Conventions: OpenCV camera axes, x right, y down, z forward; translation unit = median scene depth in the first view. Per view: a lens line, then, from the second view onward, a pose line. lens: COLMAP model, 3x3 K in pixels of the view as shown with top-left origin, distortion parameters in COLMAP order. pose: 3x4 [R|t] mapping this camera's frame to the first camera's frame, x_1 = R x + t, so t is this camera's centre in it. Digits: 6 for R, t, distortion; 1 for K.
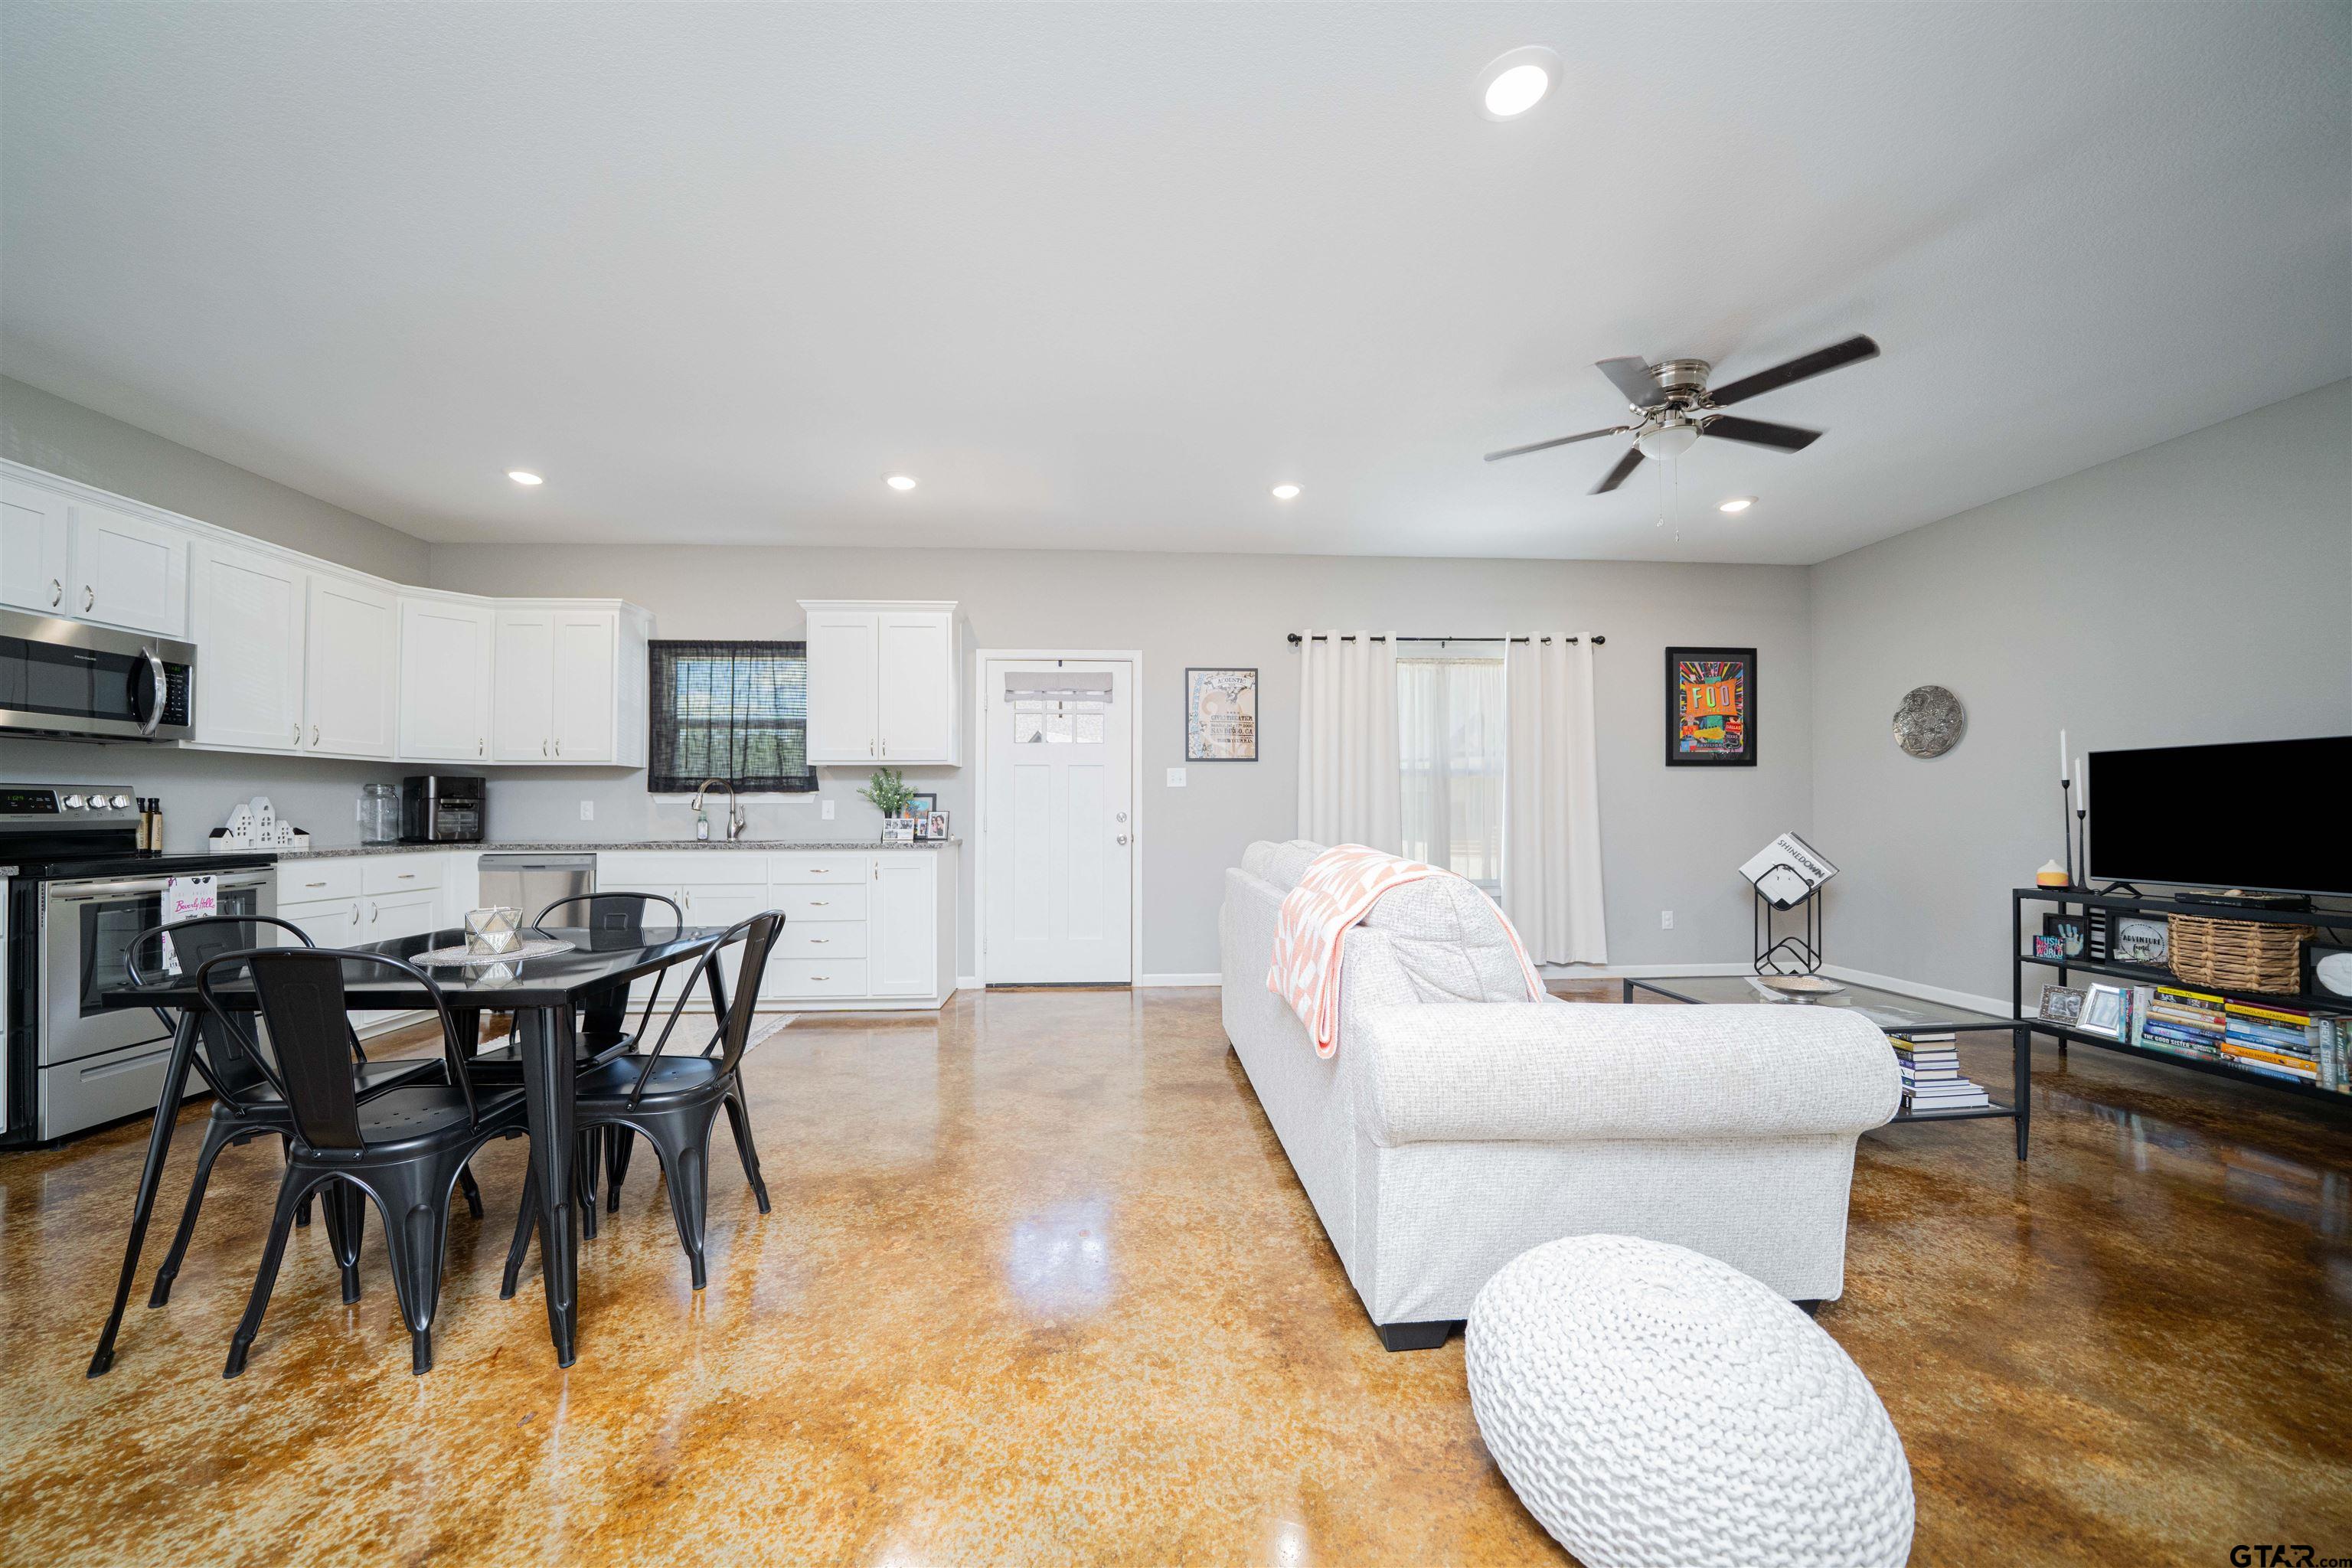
lens RADIAL K [[819.7, 0, 1156.1], [0, 819.7, 799.1], [0, 0, 1]] dist [-0.018582, 0.001002]
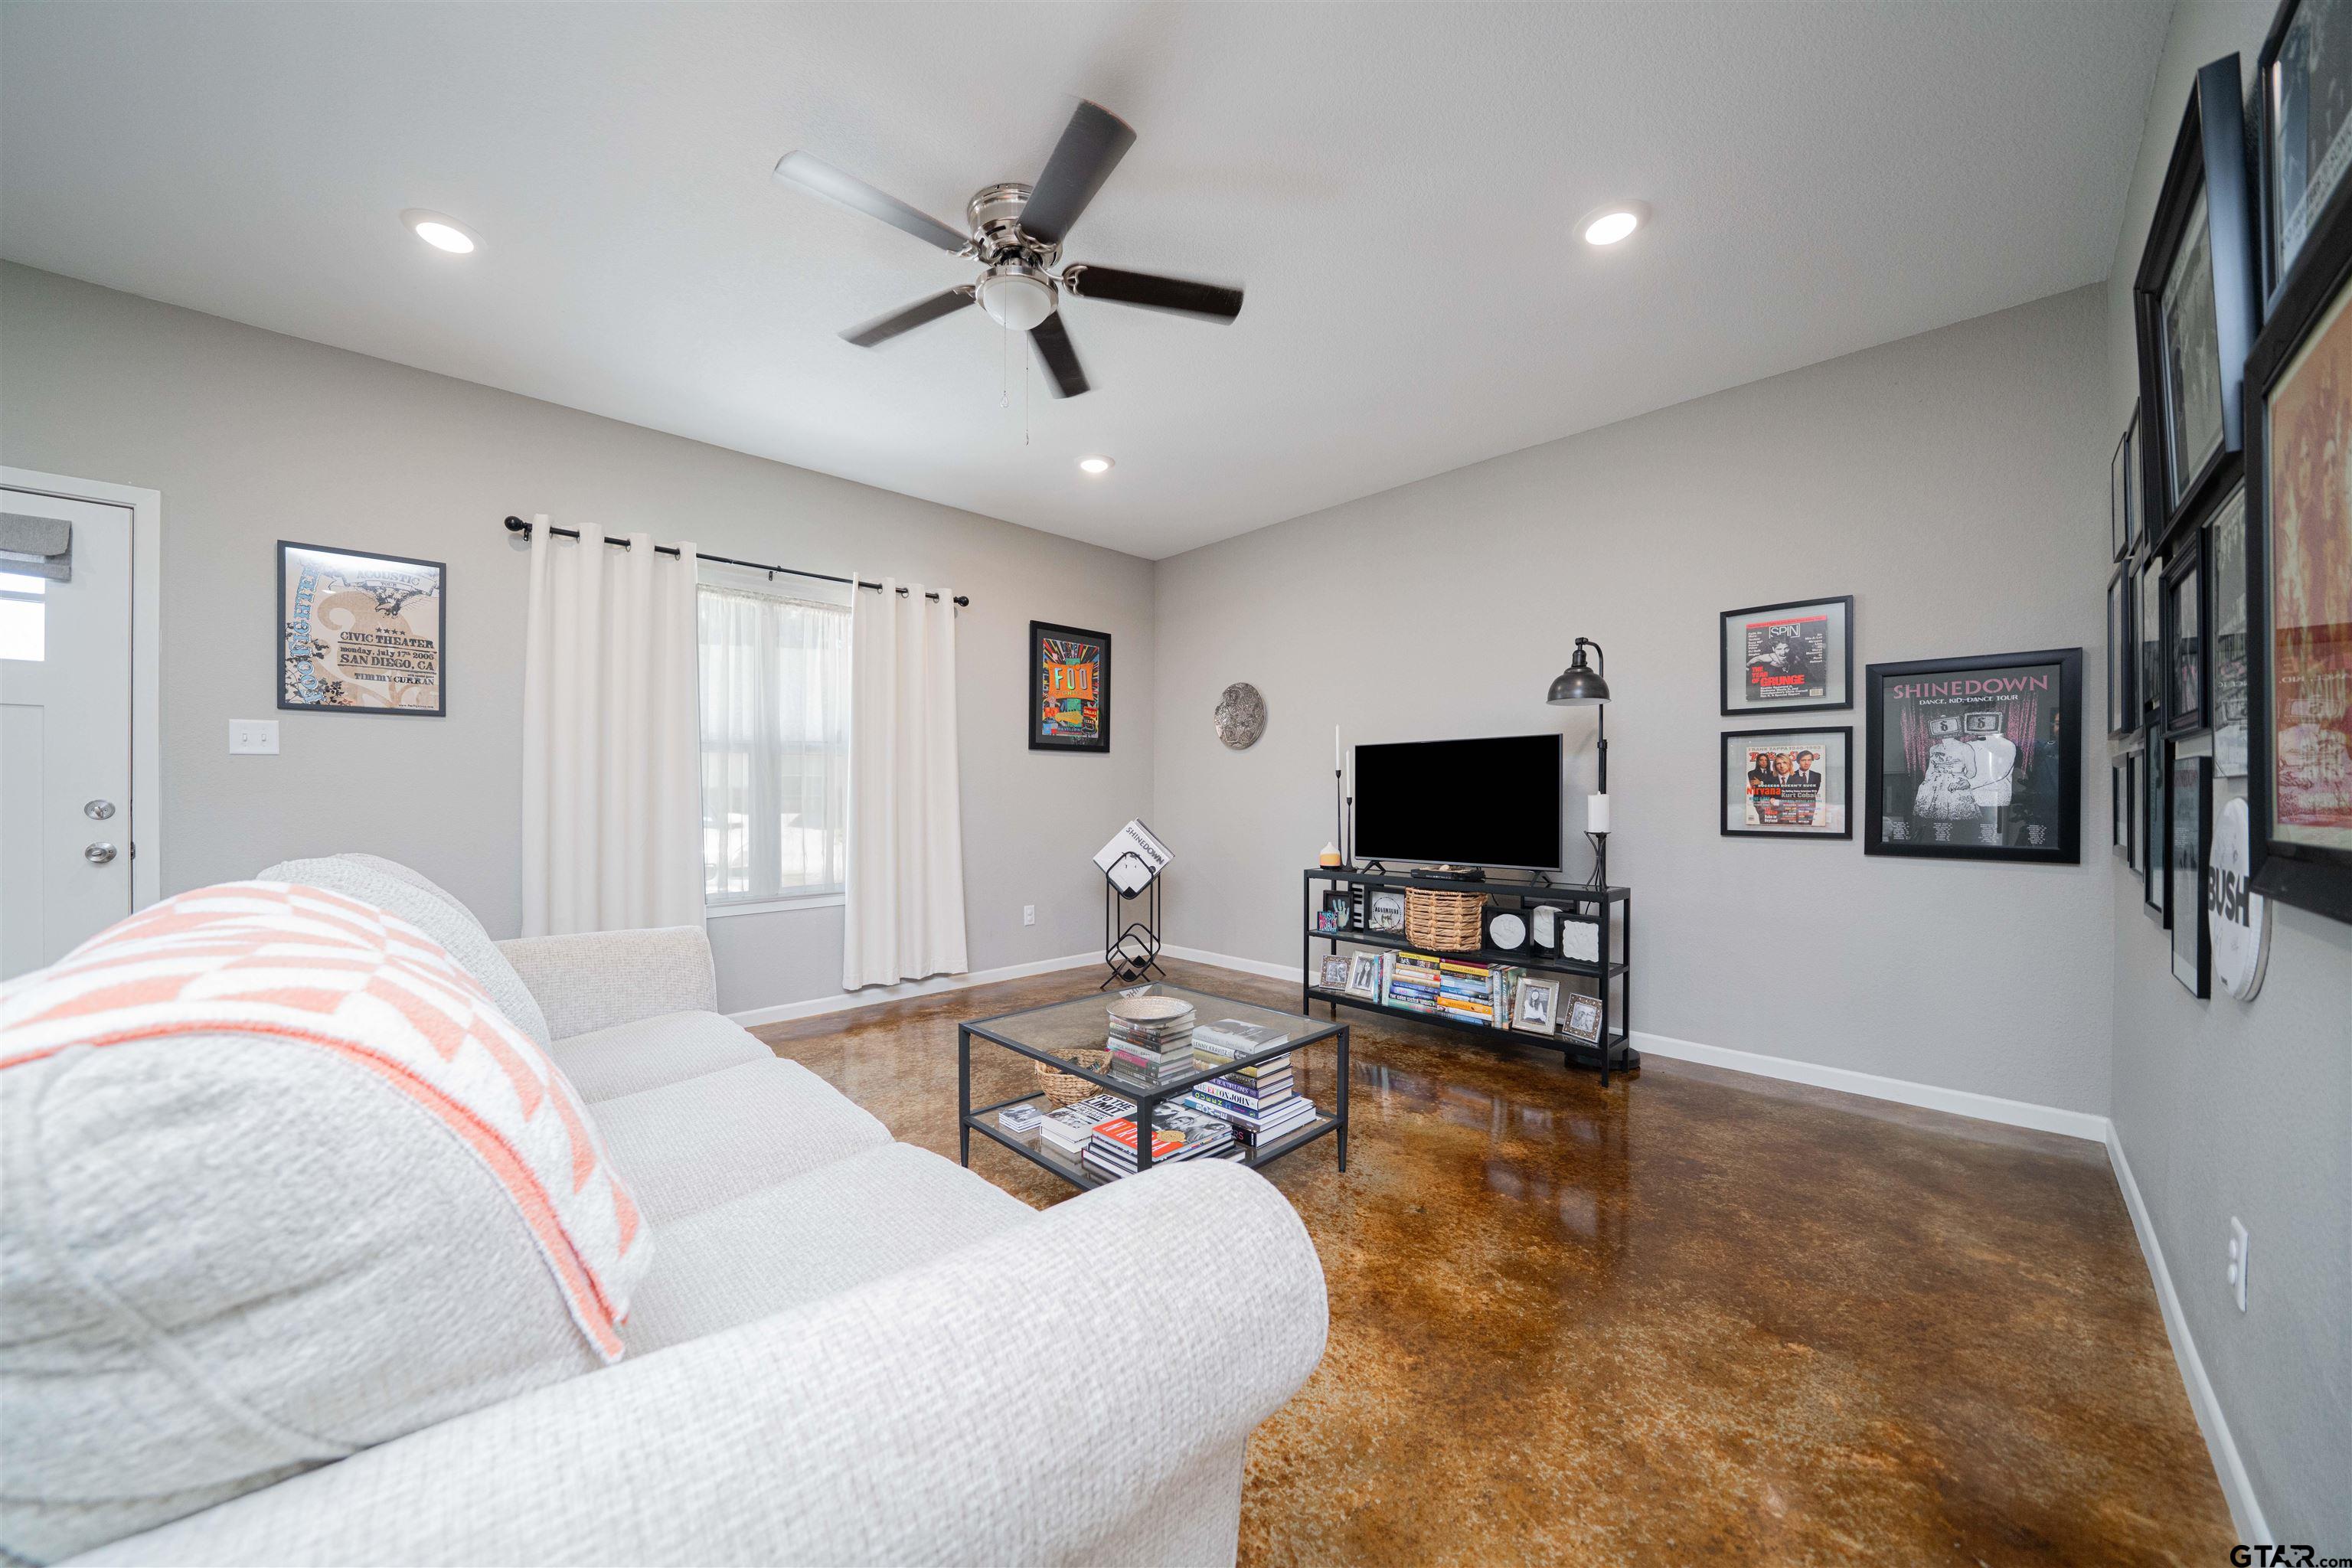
lens RADIAL K [[819.7, 0, 1179.9], [0, 819.7, 798.8], [0, 0, 1]] dist [-0.018582, 0.001002]
pose [[0.749867, -0.000446, 0.661589, 0.164204], [-0.010023, 0.999877, 0.012035, 0.003431], [-0.661513, -0.015656, 0.749770, 0.220904]]
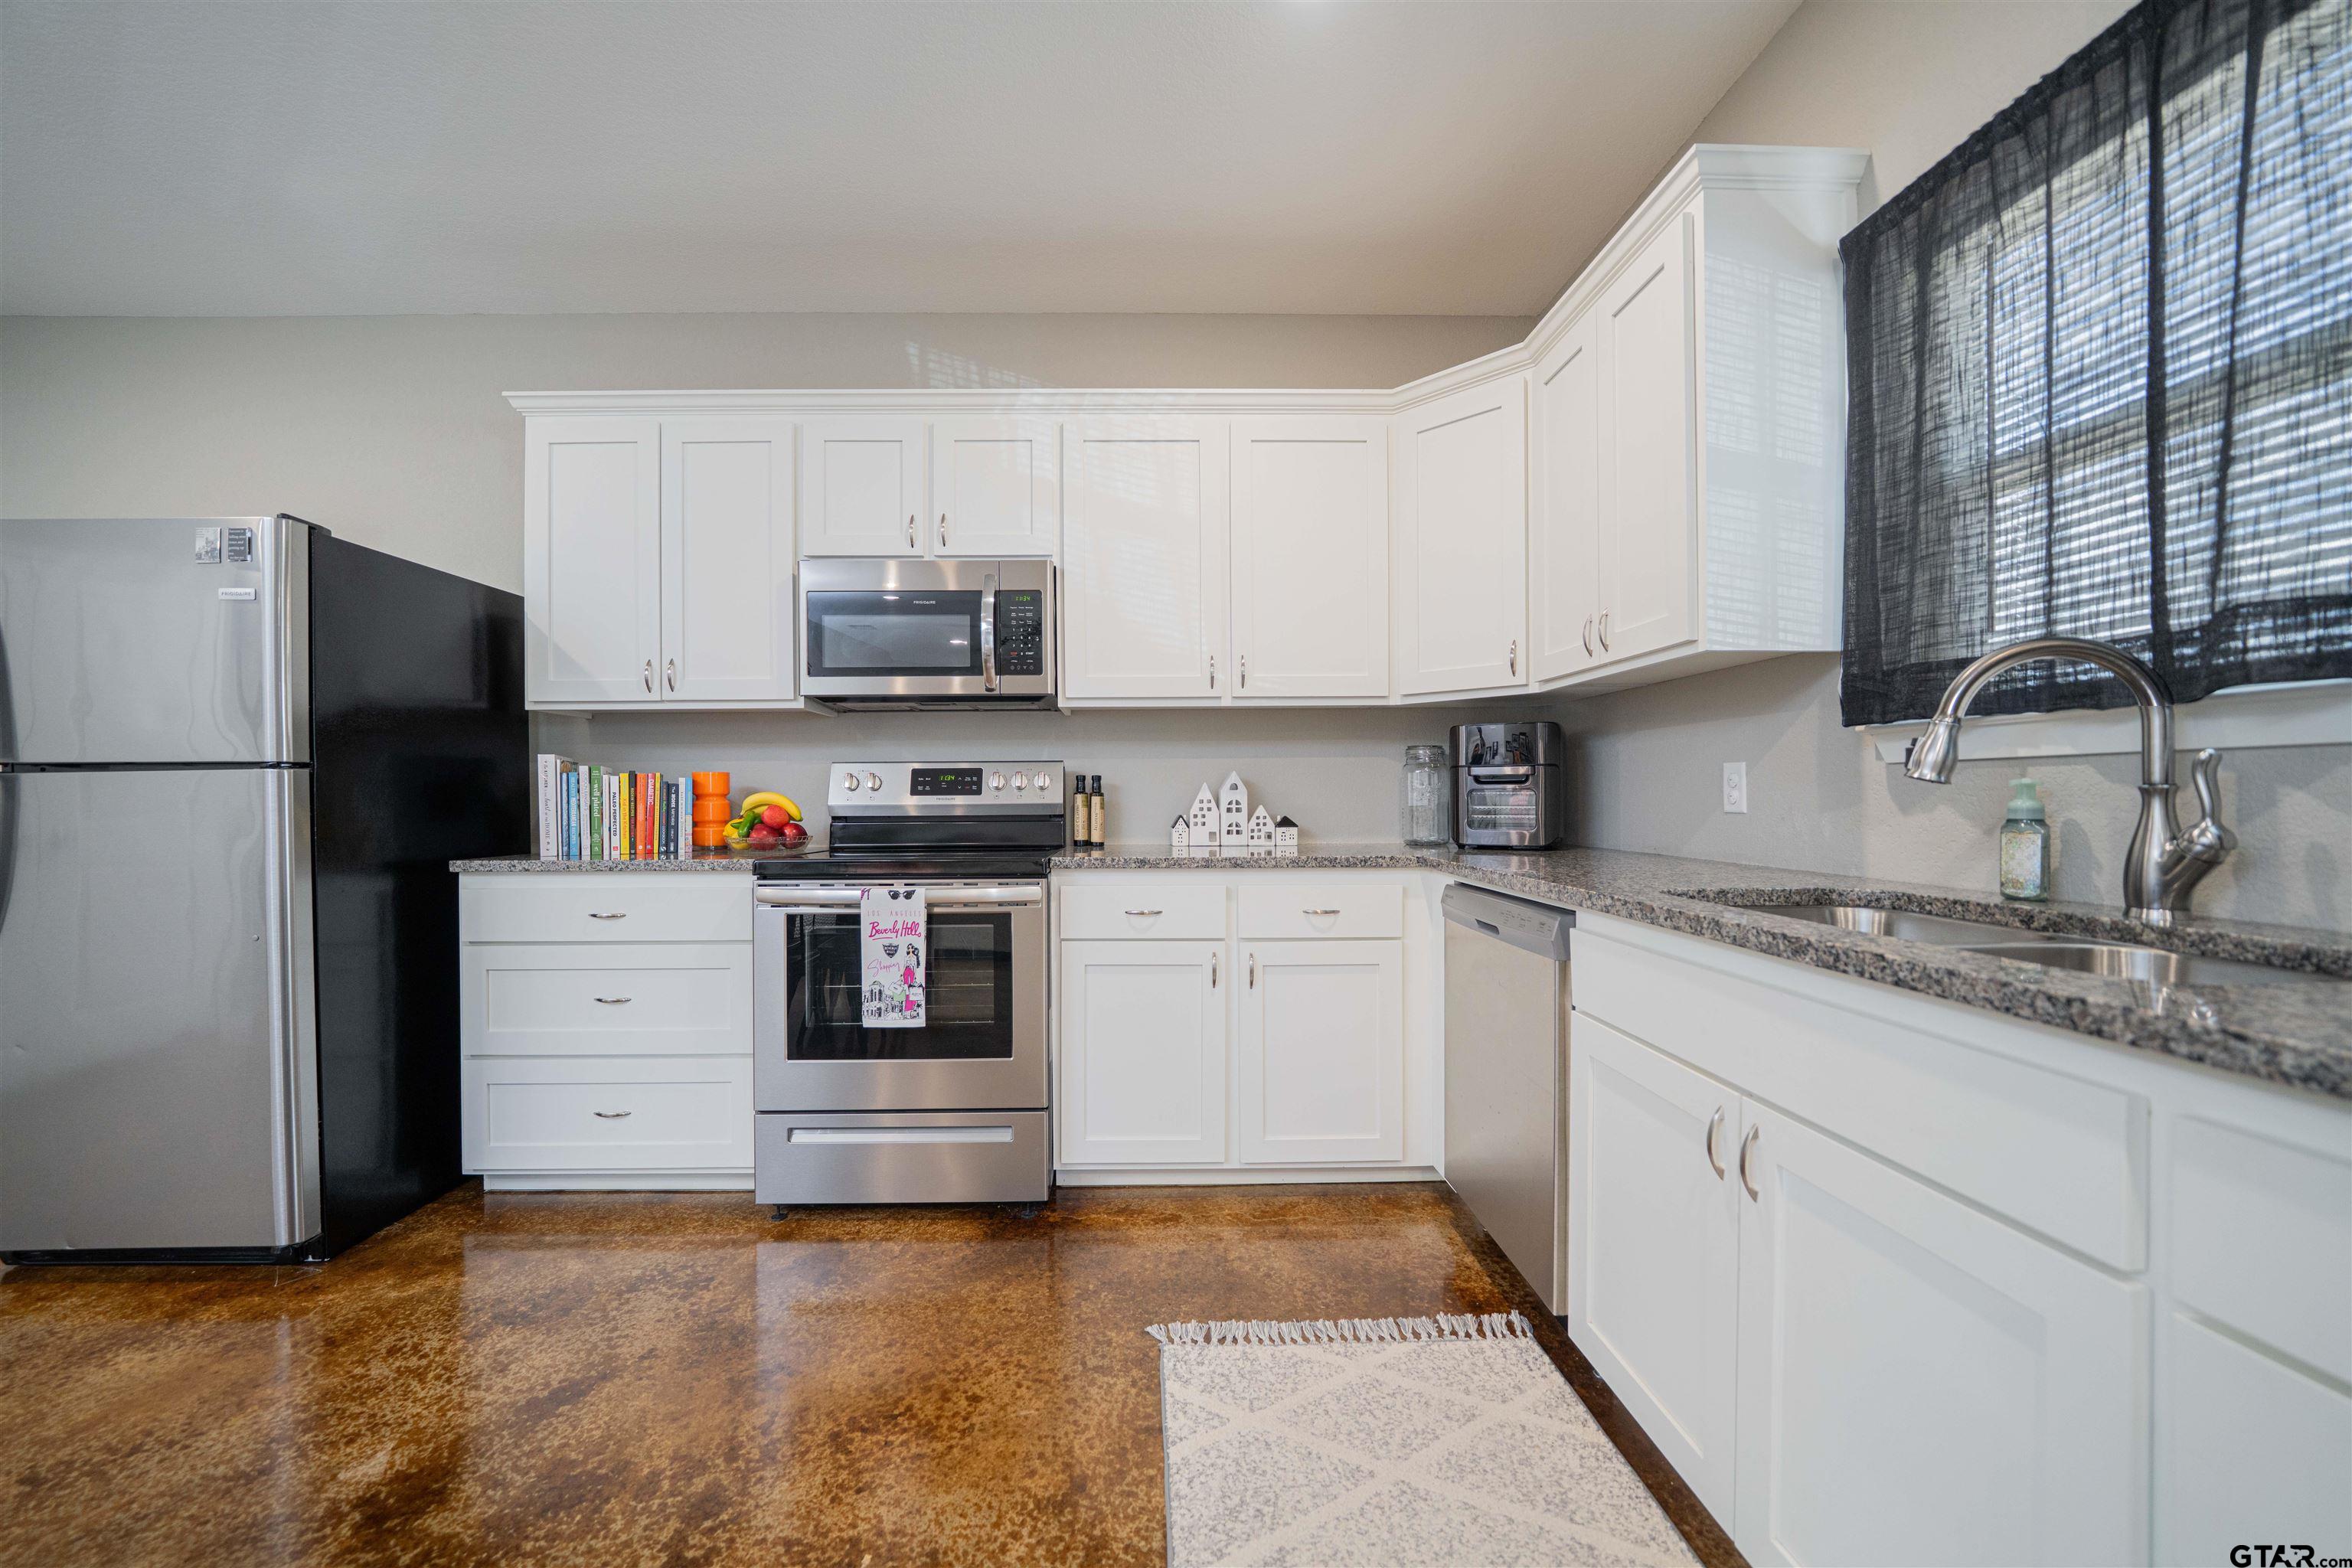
lens RADIAL K [[870.9, 0, 1169.5], [0, 870.9, 794.7], [0, 0, 1]] dist [-0.005562, 0.001547]
pose [[-0.043140, 0.001497, -0.999068, -0.319619], [0.018500, 0.999829, 0.000699, 0.014110], [0.998898, -0.018452, -0.043161, 0.860374]]
